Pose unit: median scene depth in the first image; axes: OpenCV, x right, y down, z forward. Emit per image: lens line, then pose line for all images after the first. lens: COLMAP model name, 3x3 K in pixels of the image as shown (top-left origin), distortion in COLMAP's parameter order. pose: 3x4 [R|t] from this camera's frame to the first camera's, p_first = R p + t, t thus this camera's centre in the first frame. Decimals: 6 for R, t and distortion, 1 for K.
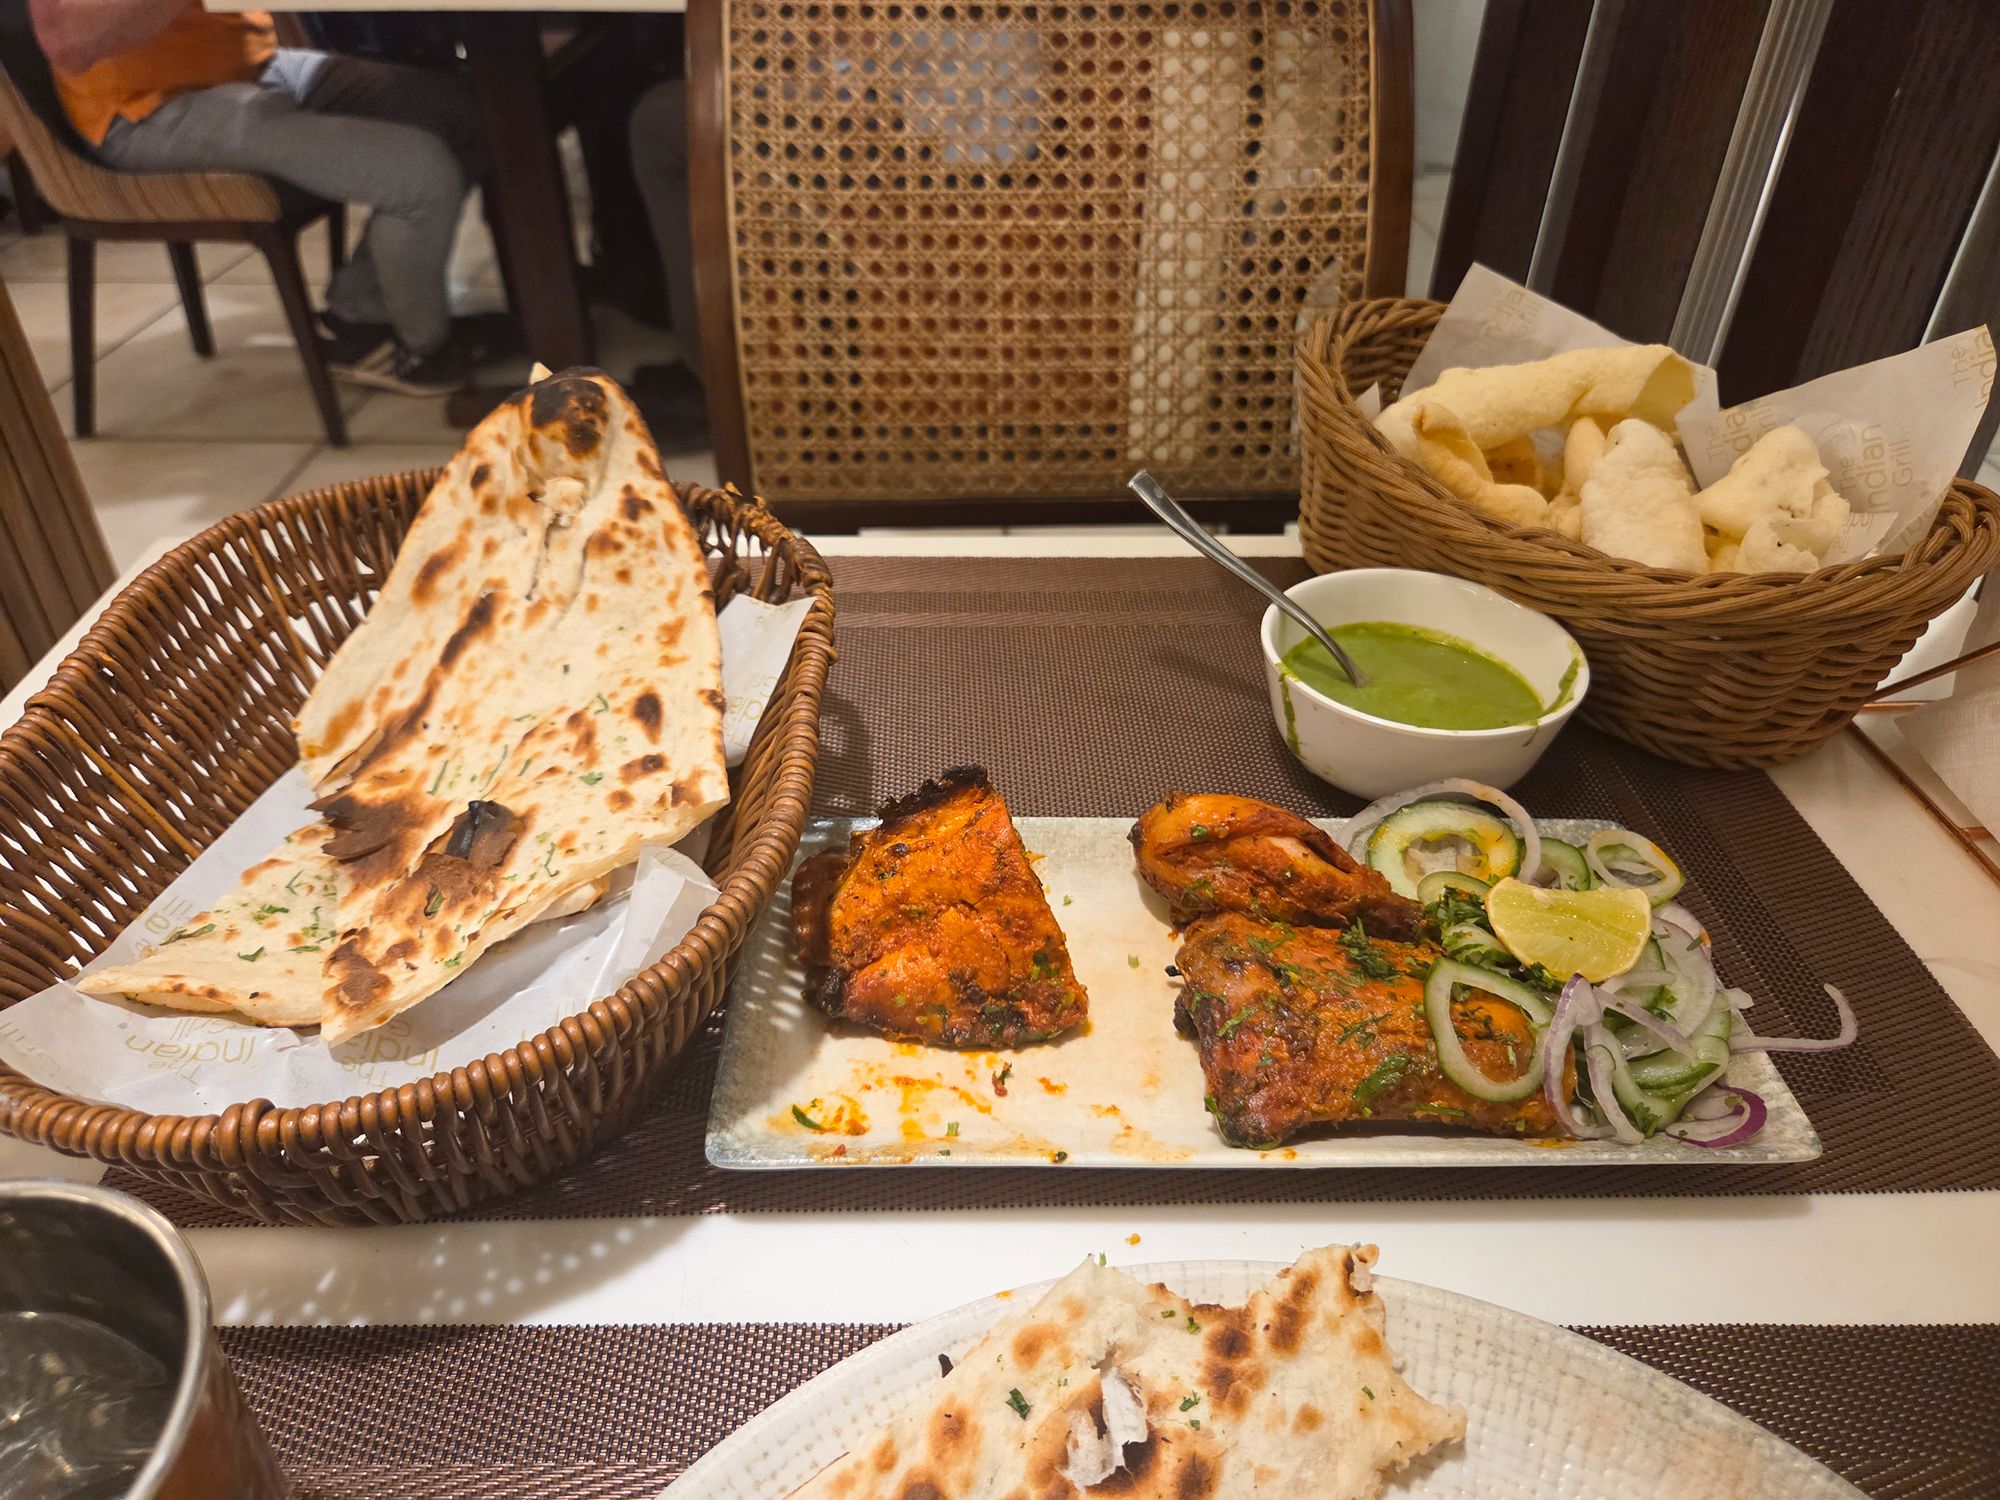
lens RADIAL K [[1314.9, 0, 1000.0], [0, 1314.9, 750.0], [0, 0, 1]] dist [0.065851, -0.085261]
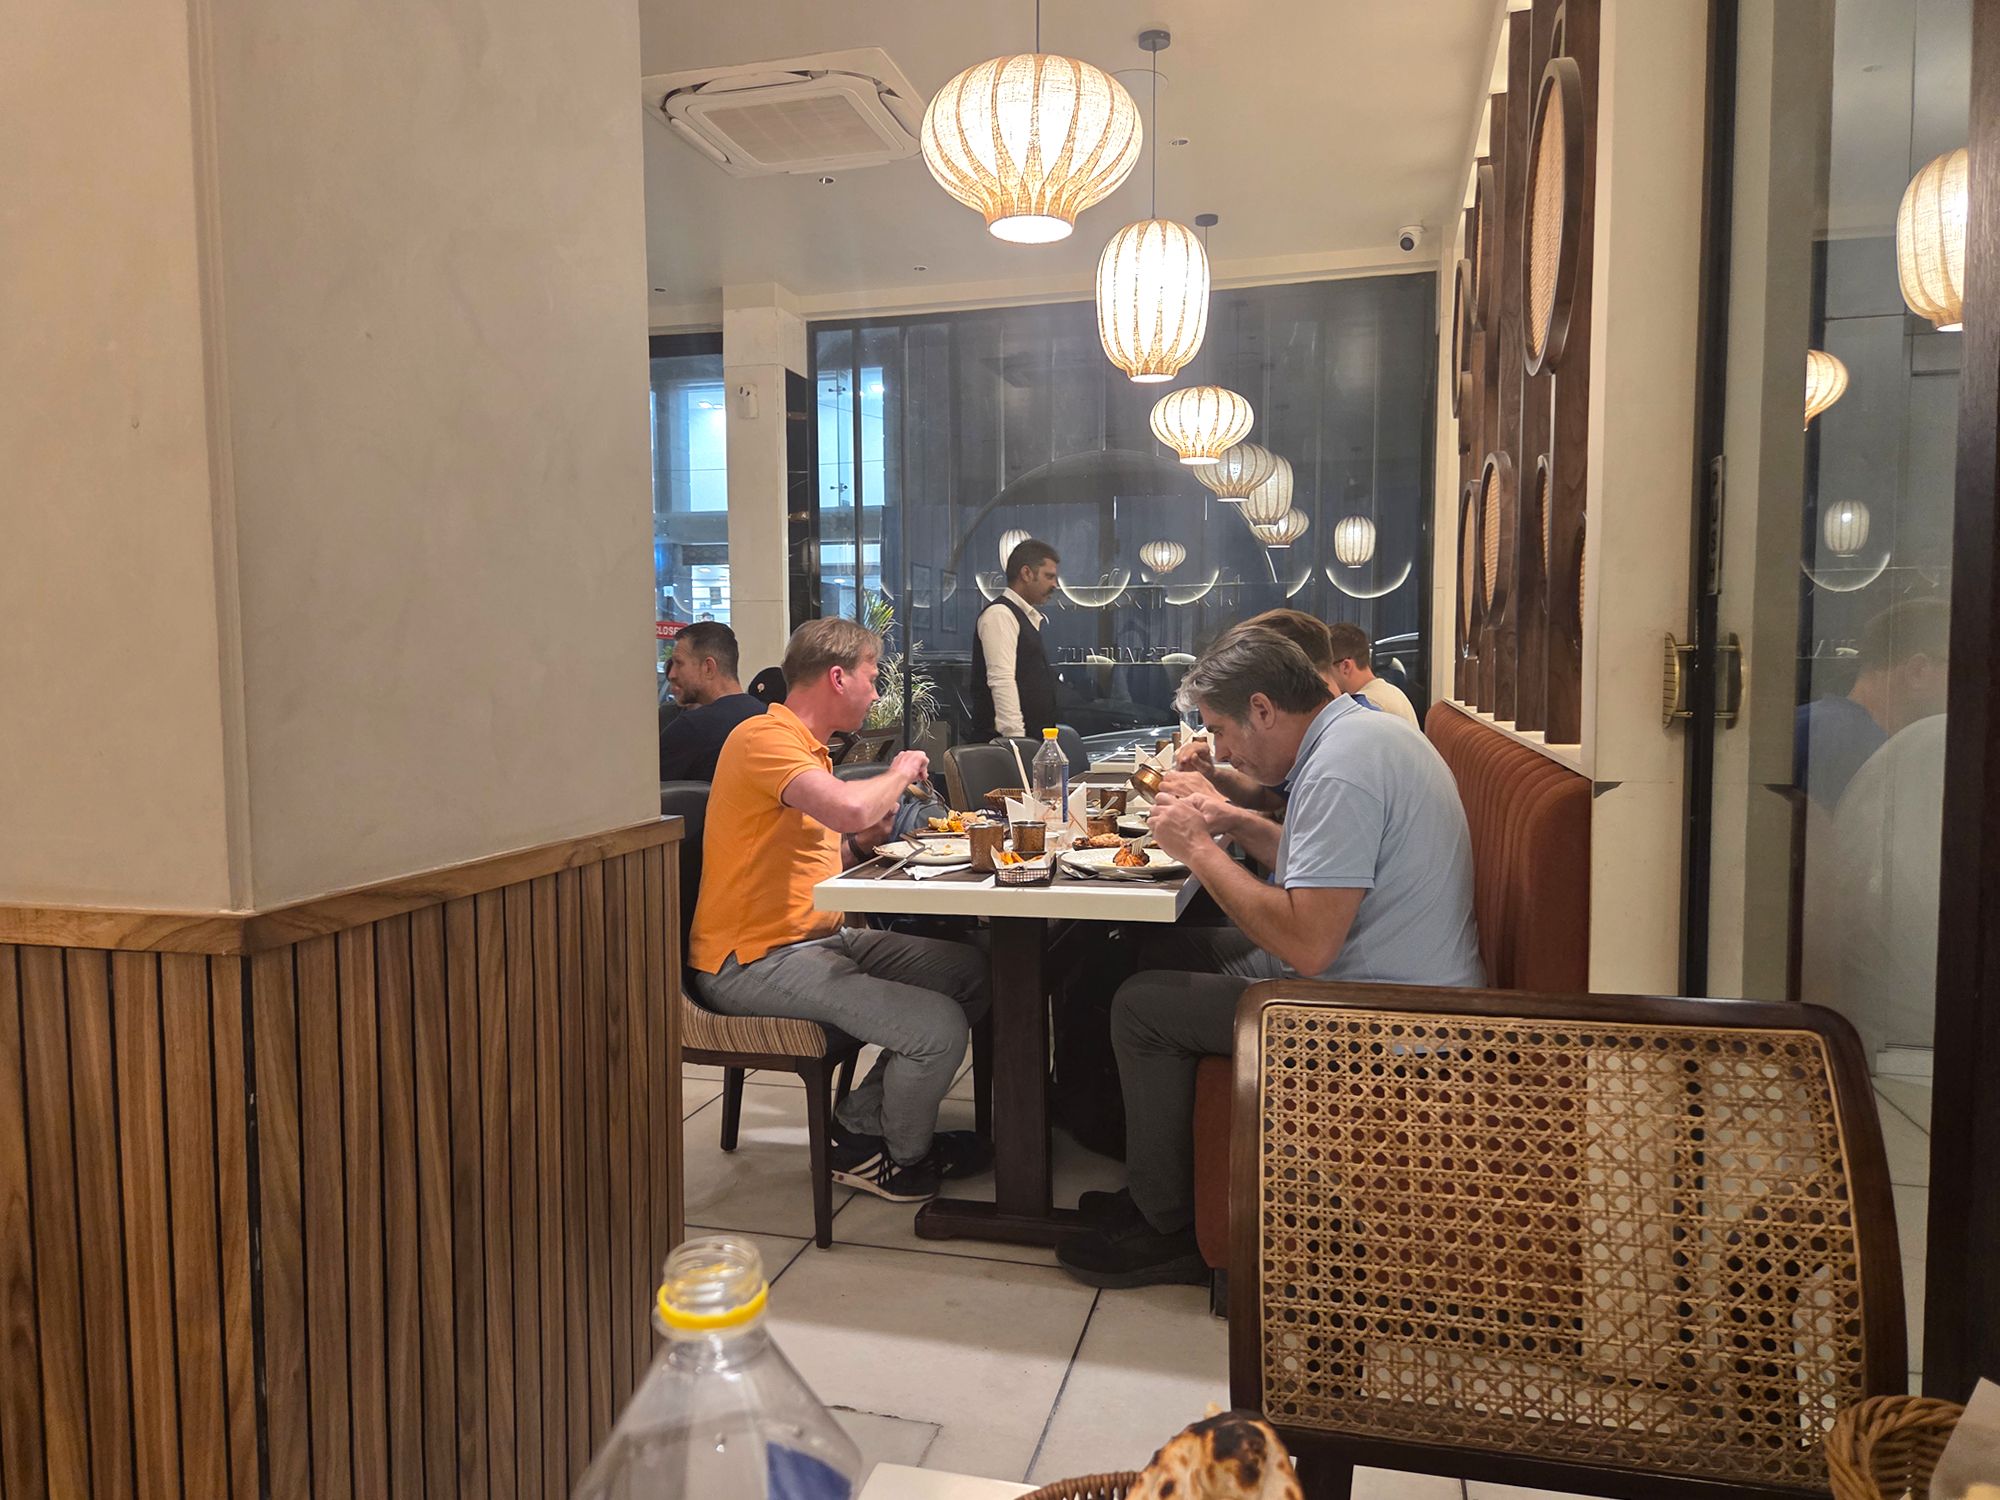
lens RADIAL K [[1352.8, 0, 965.6], [0, 1352.8, 750.7], [0, 0, 1]] dist [0.069618, -0.061856]
pose [[0.957203, 0.000157, -0.289416, -0.095473], [-0.150246, 0.854962, -0.496454, -0.064650], [0.247361, 0.518691, 0.818396, -0.322627]]
